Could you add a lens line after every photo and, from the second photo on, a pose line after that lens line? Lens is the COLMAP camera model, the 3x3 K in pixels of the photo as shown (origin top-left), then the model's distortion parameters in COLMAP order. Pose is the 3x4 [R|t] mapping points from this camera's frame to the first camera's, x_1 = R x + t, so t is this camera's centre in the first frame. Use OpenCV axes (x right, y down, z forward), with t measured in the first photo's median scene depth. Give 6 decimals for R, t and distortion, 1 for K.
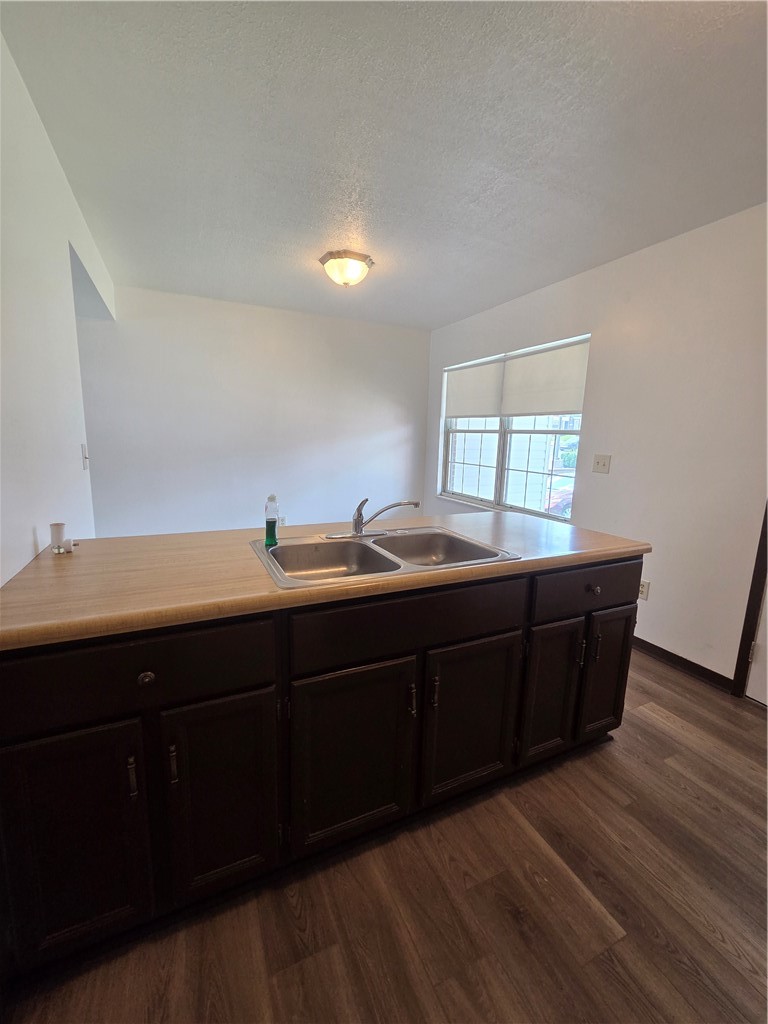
lens RADIAL K [[422.3, 0, 382.7], [0, 422.3, 510.3], [0, 0, 1]] dist [-0.000133, 0.000577]
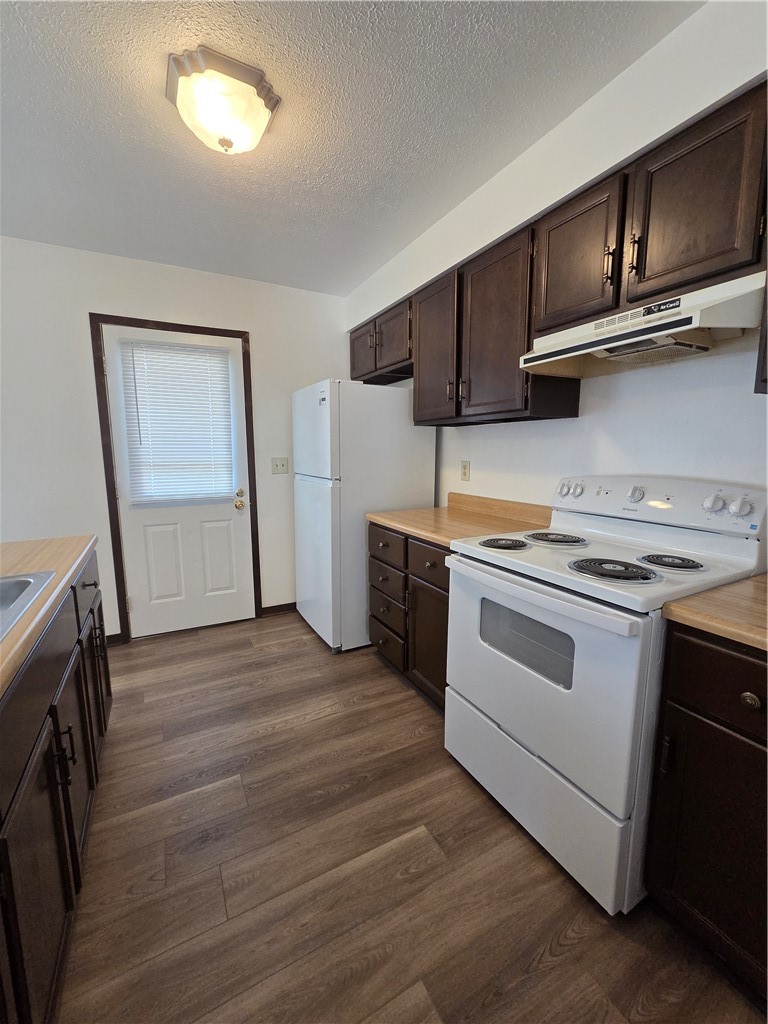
lens RADIAL K [[422.3, 0, 382.9], [0, 422.3, 509.8], [0, 0, 1]] dist [-0.000133, 0.000577]
pose [[-0.045988, -0.167857, 0.984738, -0.602714], [0.178683, 0.968500, 0.173434, -0.050741], [-0.982831, 0.183931, -0.014546, 0.287922]]
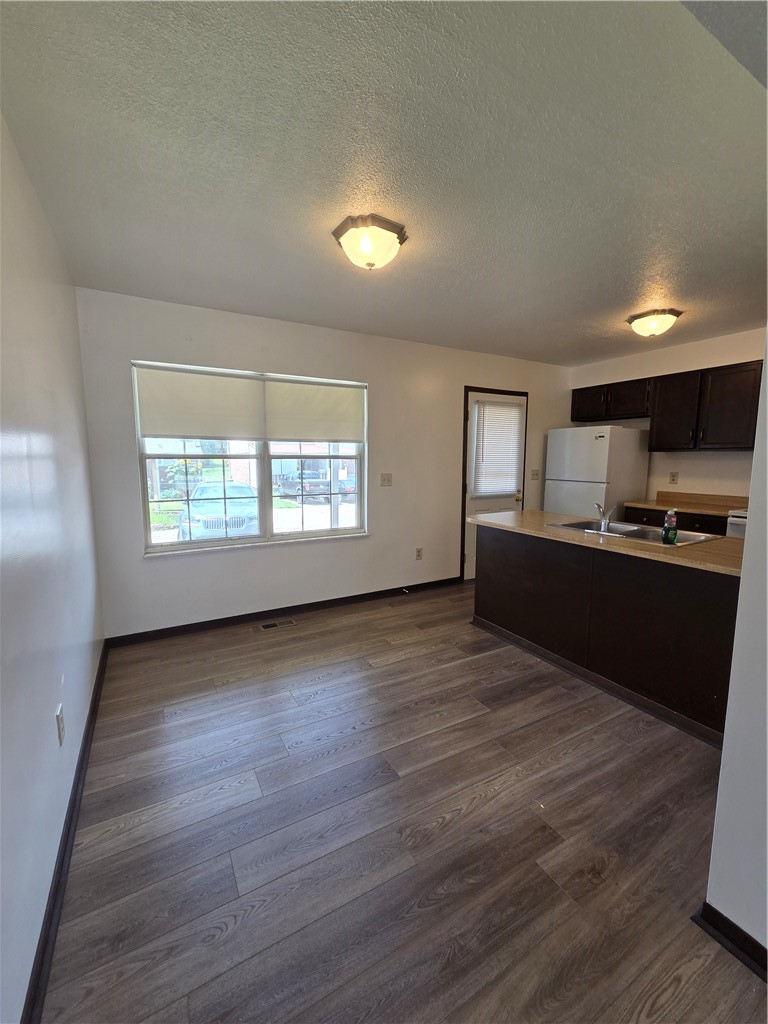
lens RADIAL K [[422.3, 0, 384.9], [0, 422.3, 509.9], [0, 0, 1]] dist [-0.000133, 0.000577]
pose [[-0.069604, -0.148519, 0.986457, -1.765552], [0.172456, 0.972175, 0.158538, -0.474144], [-0.982555, 0.181155, -0.042055, 2.182006]]
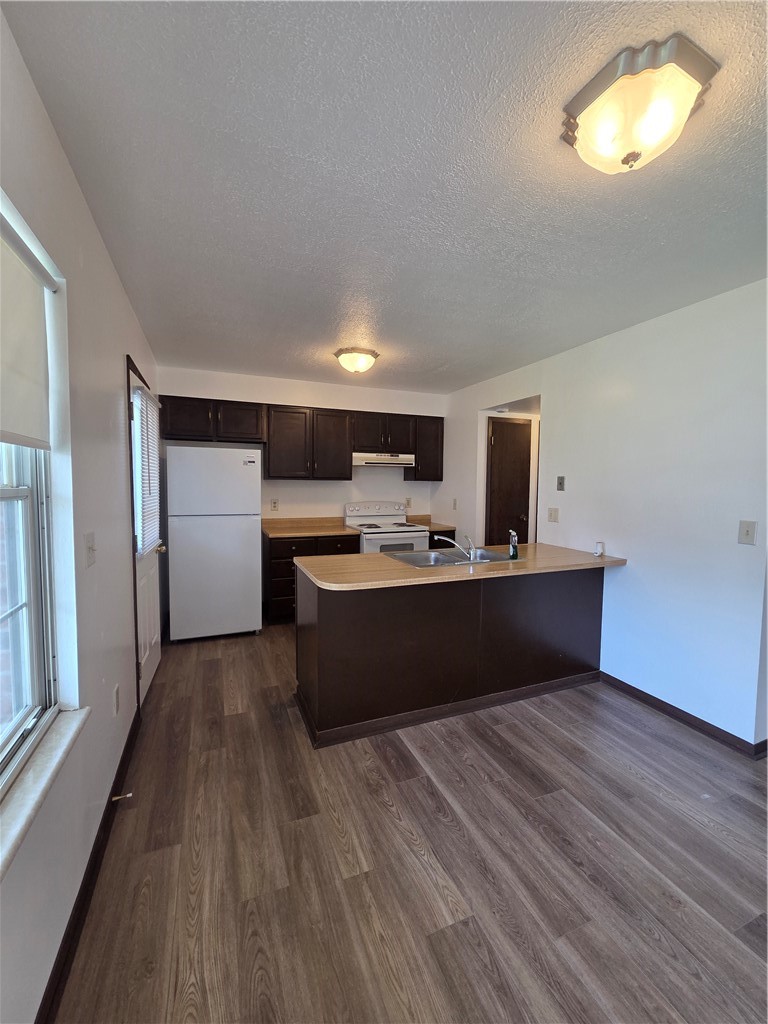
lens RADIAL K [[422.3, 0, 386.8], [0, 422.3, 511.1], [0, 0, 1]] dist [-0.000133, 0.000577]
pose [[-0.998173, -0.038876, 0.046255, 0.232848], [-0.026533, 0.969790, 0.242493, -0.599033], [-0.054285, 0.240822, -0.969050, 3.003339]]
